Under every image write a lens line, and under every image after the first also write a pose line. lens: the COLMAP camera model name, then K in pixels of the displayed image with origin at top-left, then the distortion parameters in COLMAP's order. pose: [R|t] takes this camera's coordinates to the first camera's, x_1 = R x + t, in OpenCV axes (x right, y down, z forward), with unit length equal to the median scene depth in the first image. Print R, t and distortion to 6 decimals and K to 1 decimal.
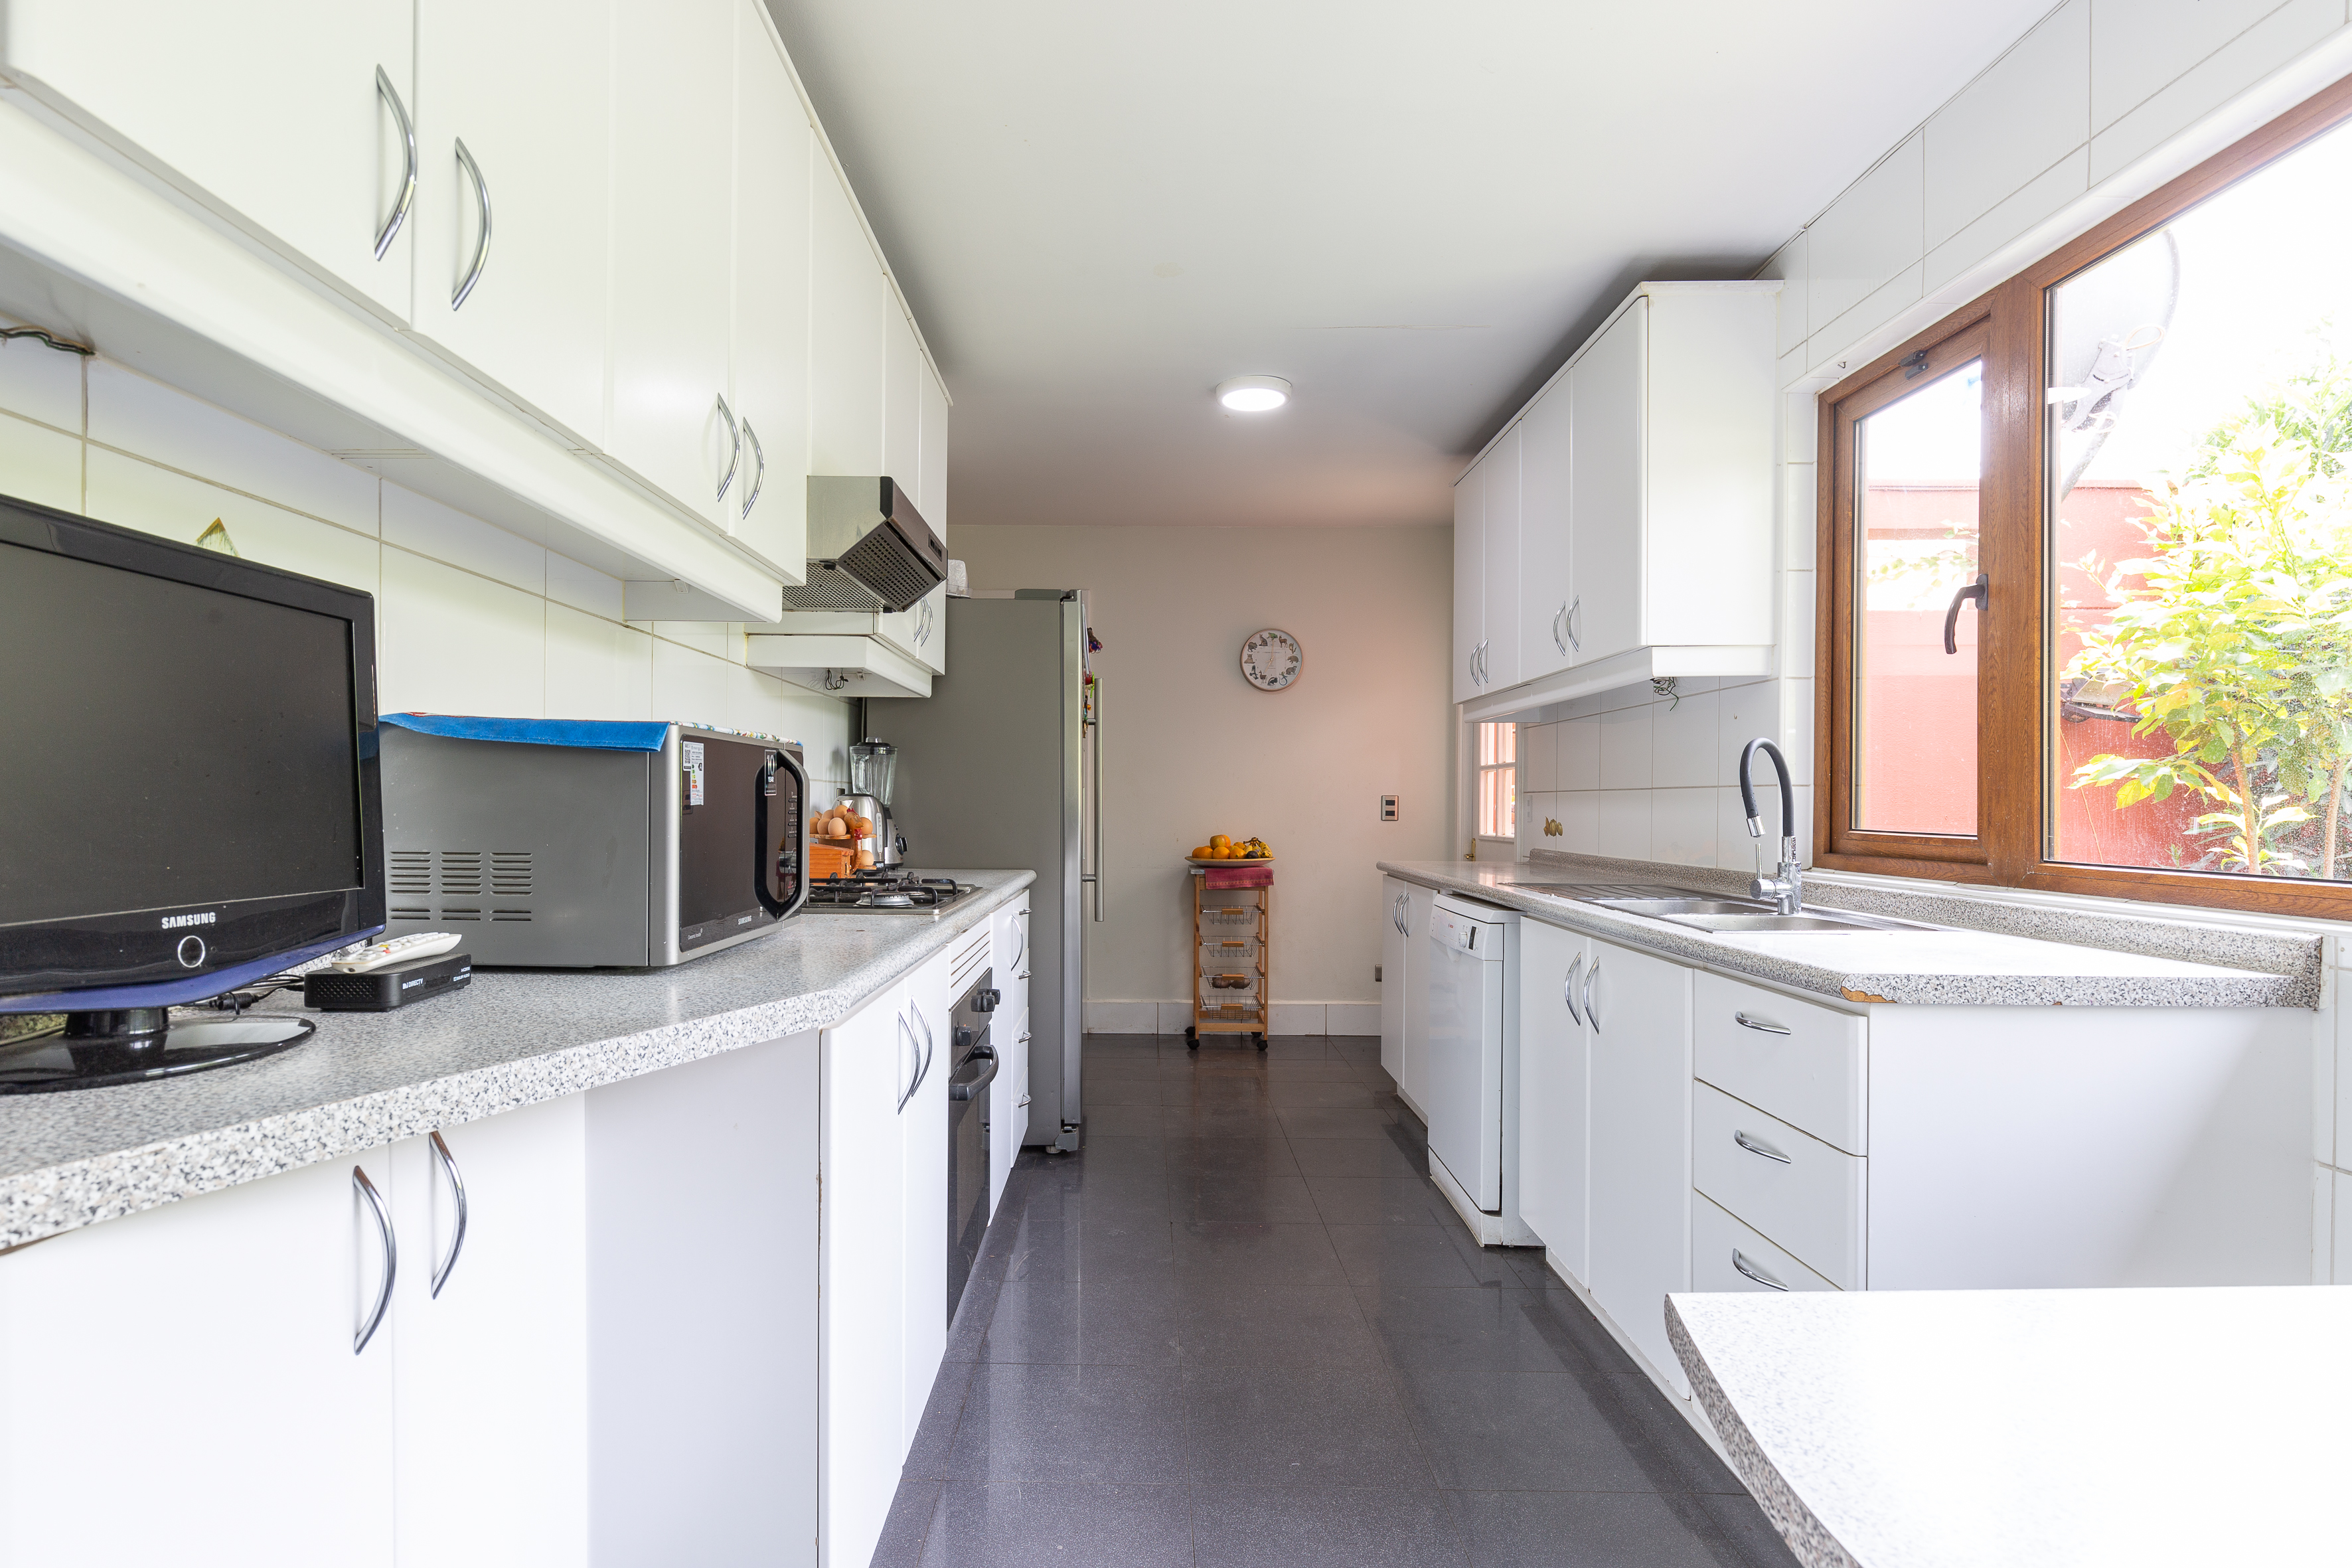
lens RADIAL K [[1172.2, 0, 1176.0], [0, 1172.2, 784.0], [0, 0, 1]] dist [0.001374, 0.000390]
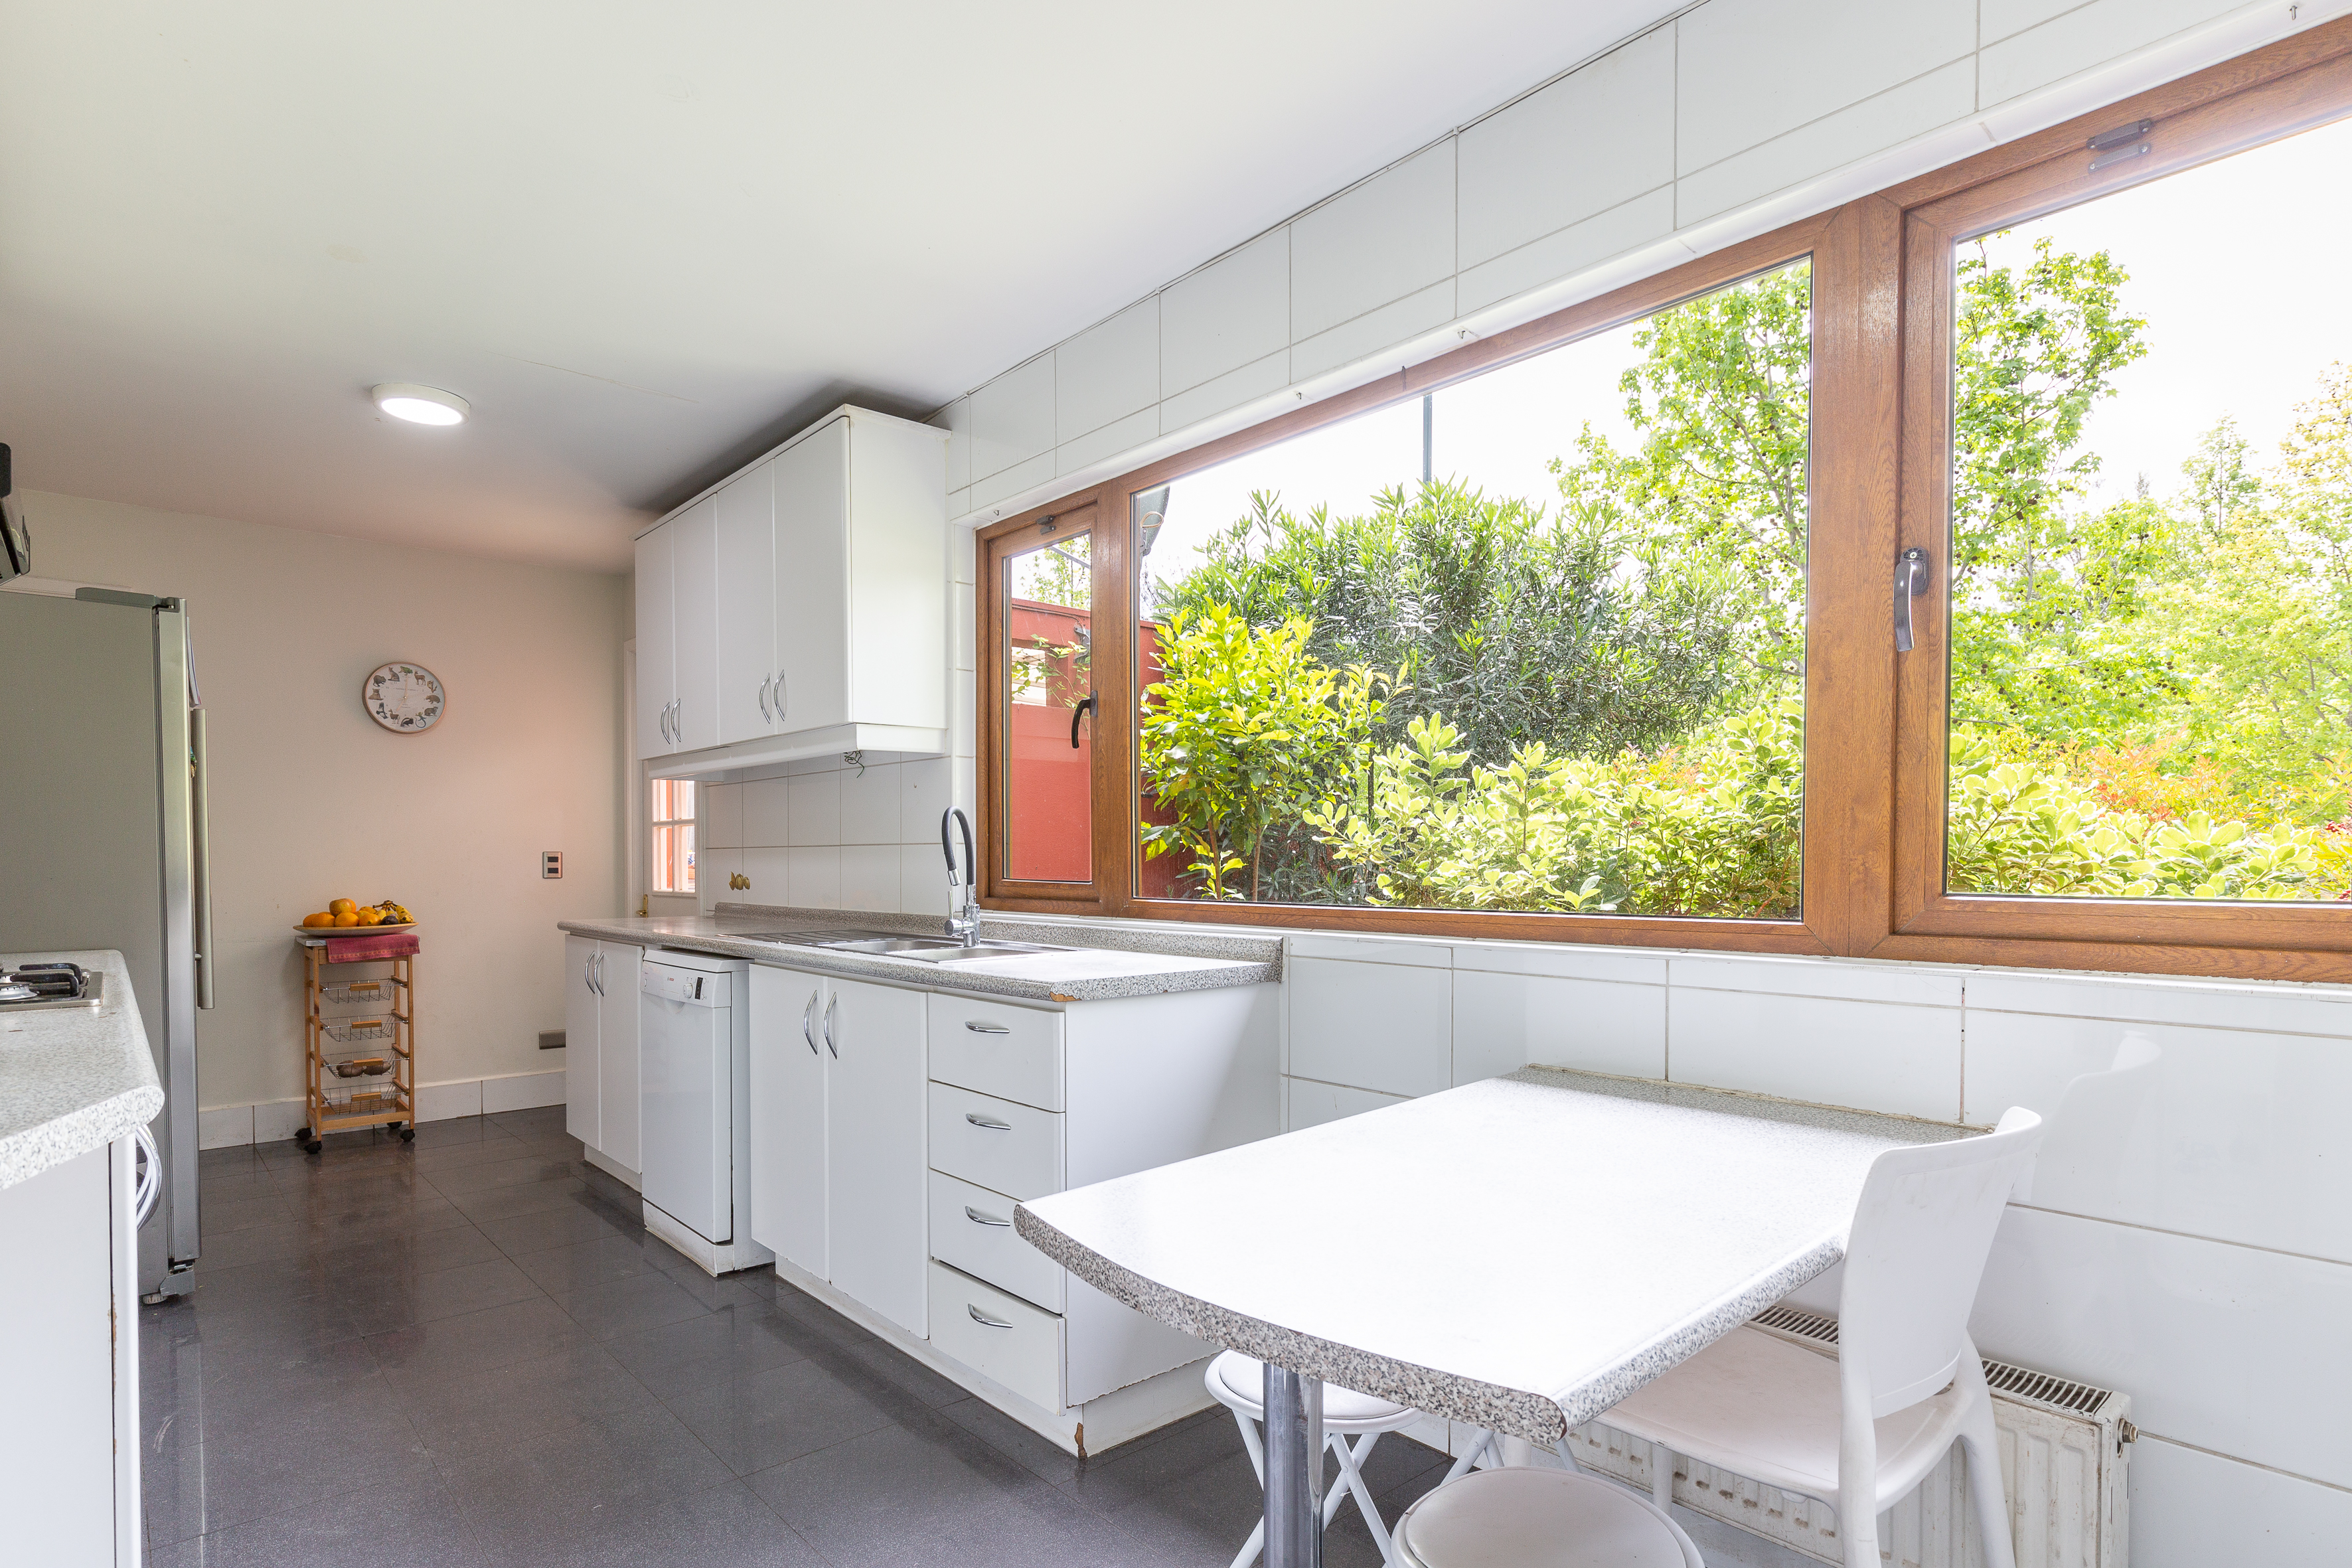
lens RADIAL K [[1196.5, 0, 1174.6], [0, 1196.5, 824.7], [0, 0, 1]] dist [0.002980, 0.000375]
pose [[0.731664, 0.012211, 0.681556, -0.156750], [-0.005328, 0.999911, -0.012195, -0.004183], [-0.681645, 0.005291, 0.731664, -0.071586]]
